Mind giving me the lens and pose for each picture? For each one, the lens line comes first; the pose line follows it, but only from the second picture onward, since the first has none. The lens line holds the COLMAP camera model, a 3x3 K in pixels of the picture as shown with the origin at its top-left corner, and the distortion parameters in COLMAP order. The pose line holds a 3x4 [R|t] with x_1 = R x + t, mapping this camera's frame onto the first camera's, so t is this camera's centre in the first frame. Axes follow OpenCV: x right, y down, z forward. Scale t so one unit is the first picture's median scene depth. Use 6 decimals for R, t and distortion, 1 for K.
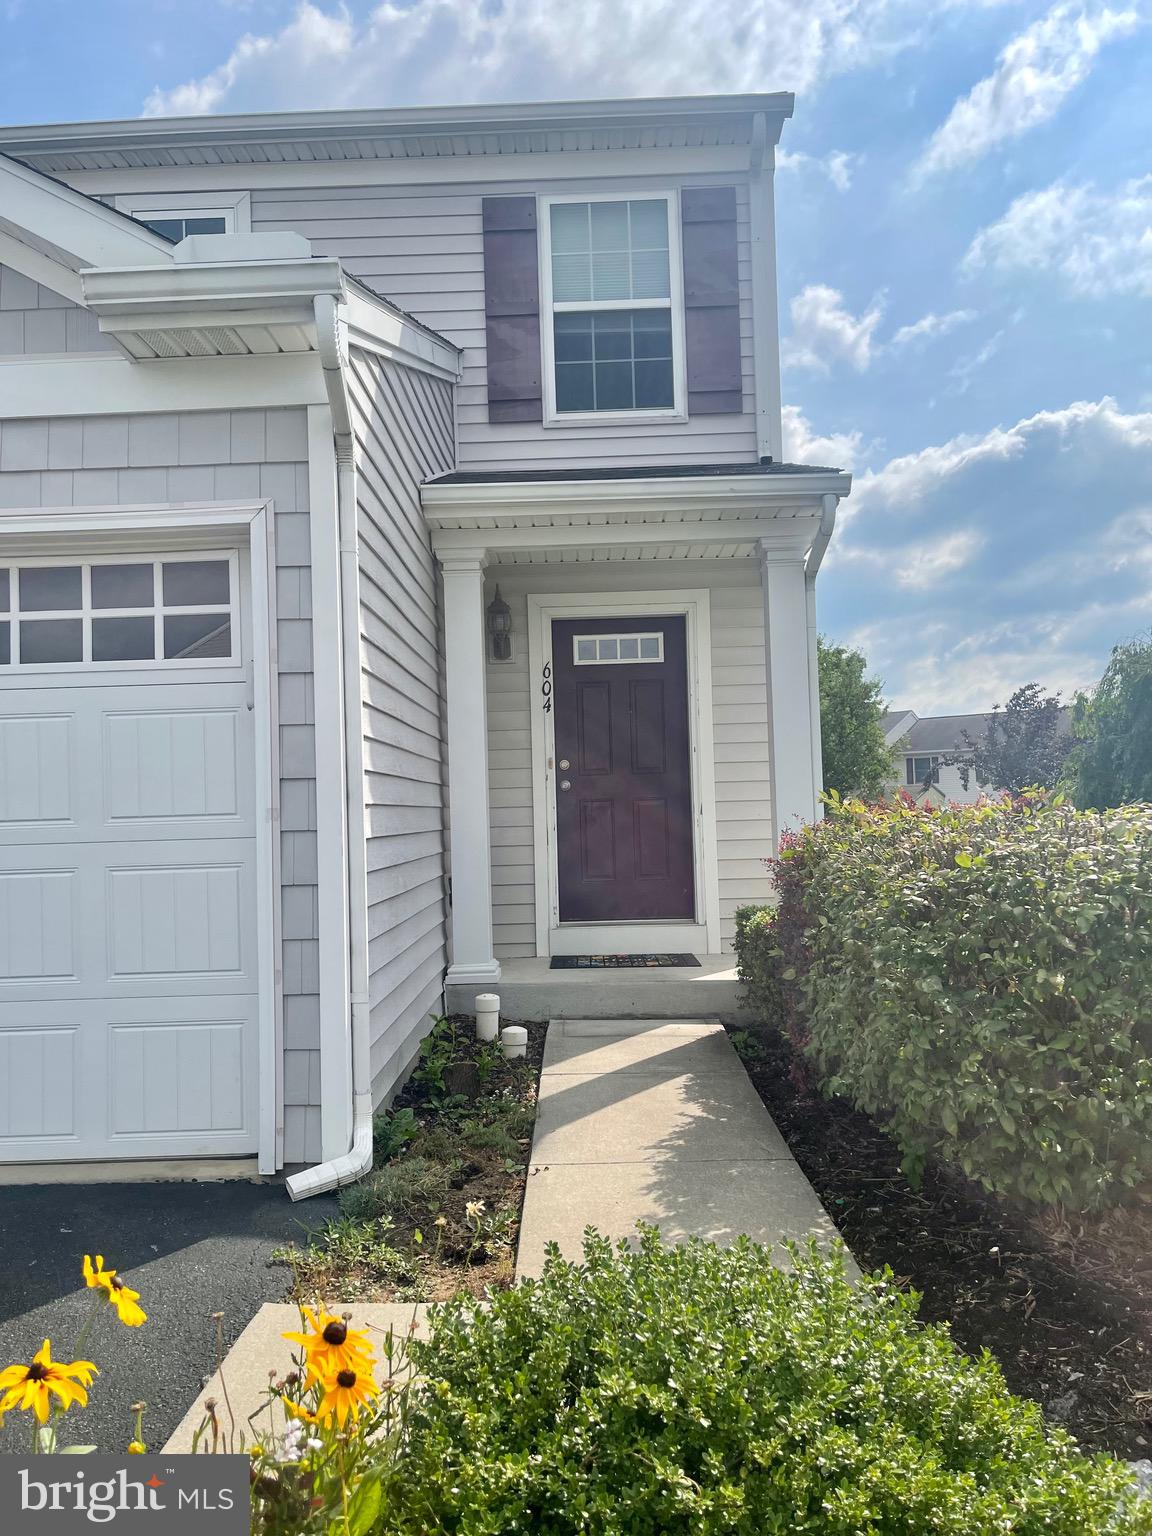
lens RADIAL K [[1194.7, 0, 569.7], [0, 1194.7, 766.4], [0, 0, 1]] dist [0.036290, -0.014499]
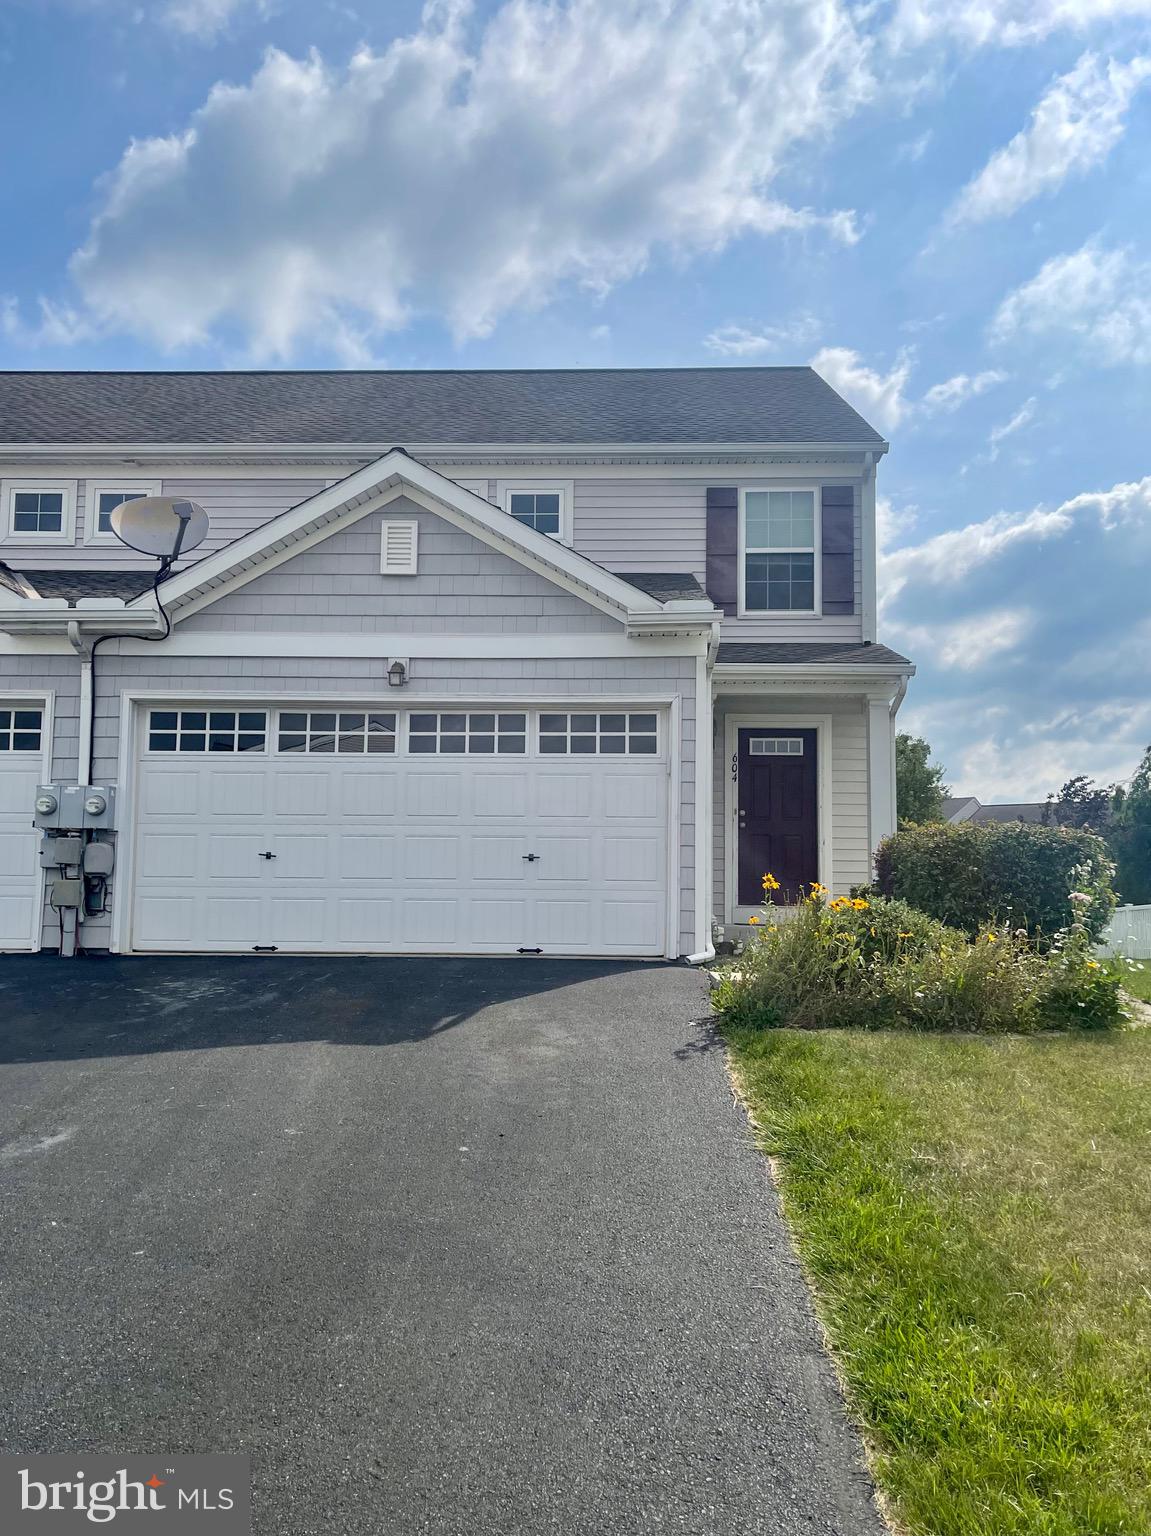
lens RADIAL K [[1194.7, 0, 569.9], [0, 1194.7, 774.6], [0, 0, 1]] dist [0.036290, -0.014499]
pose [[0.997983, 0.038863, -0.050204, -0.168635], [-0.041505, 0.997747, -0.052702, 0.044308], [0.048043, 0.054680, 0.997347, -0.727855]]
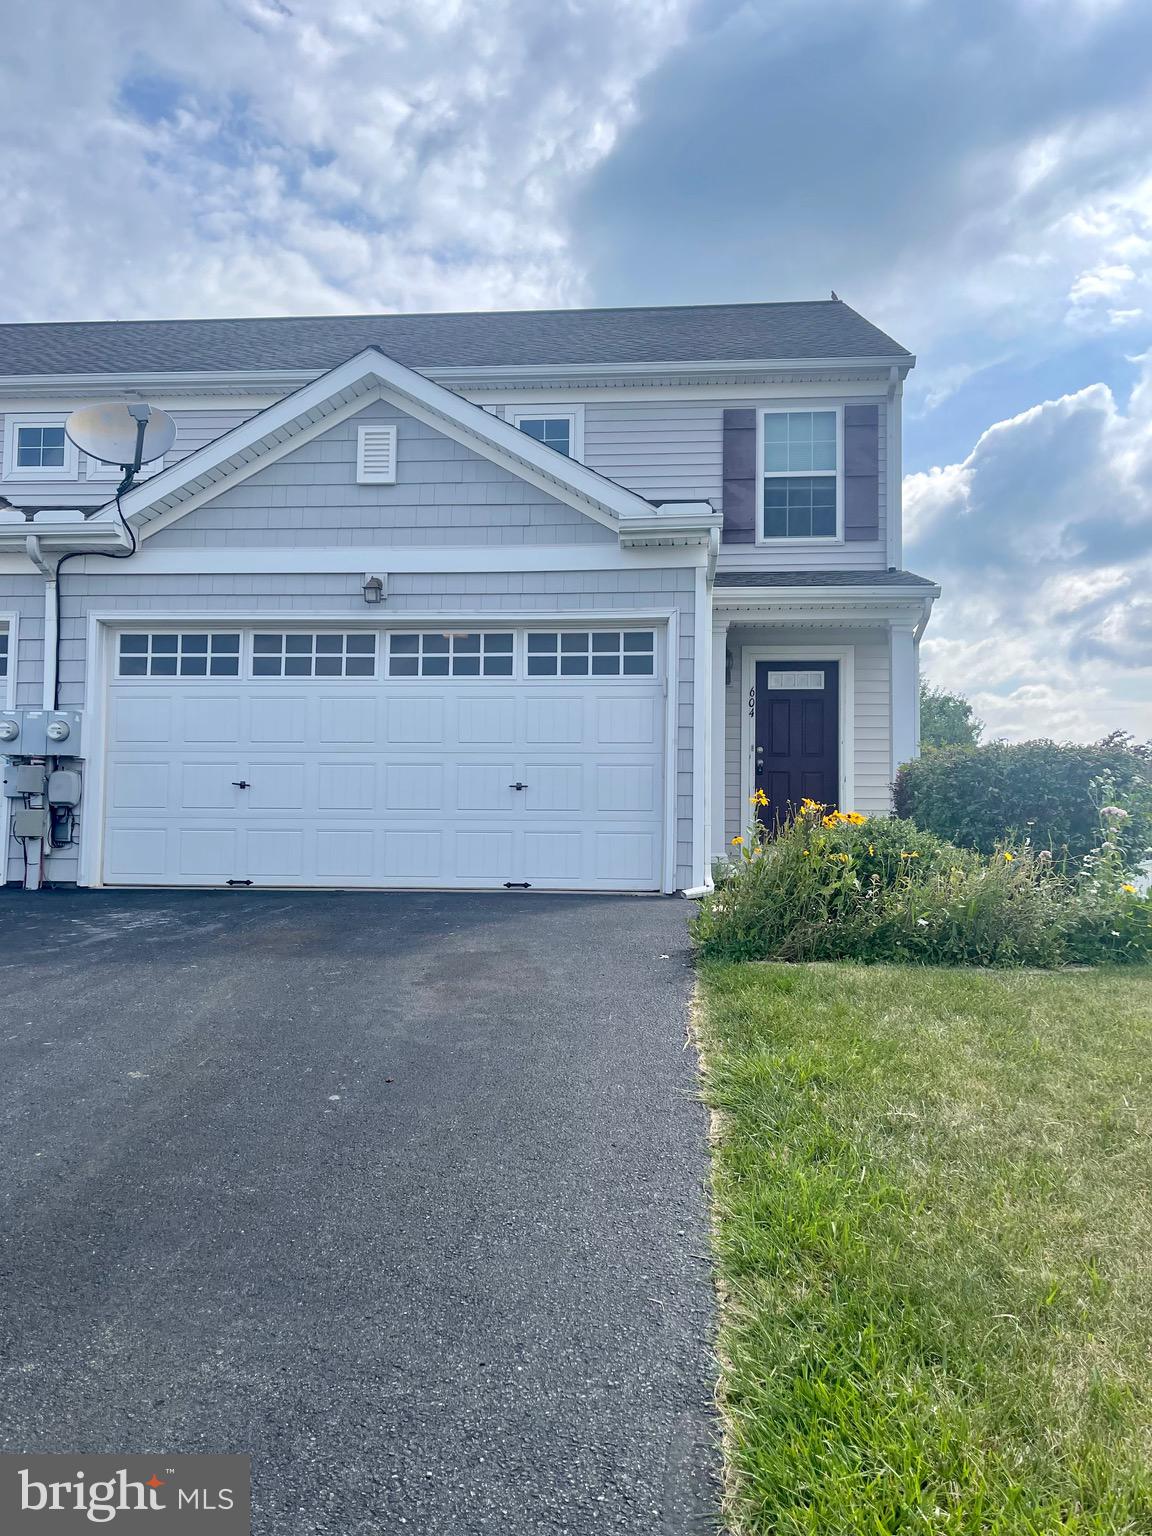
lens RADIAL K [[1135.0, 0, 577.3], [0, 1135.0, 771.5], [0, 0, 1]] dist [0.037282, -0.036660]
pose [[0.995133, 0.037625, -0.091073, -0.112077], [-0.039878, 0.998939, -0.023047, 0.074993], [0.090109, 0.026567, 0.995578, -0.583184]]
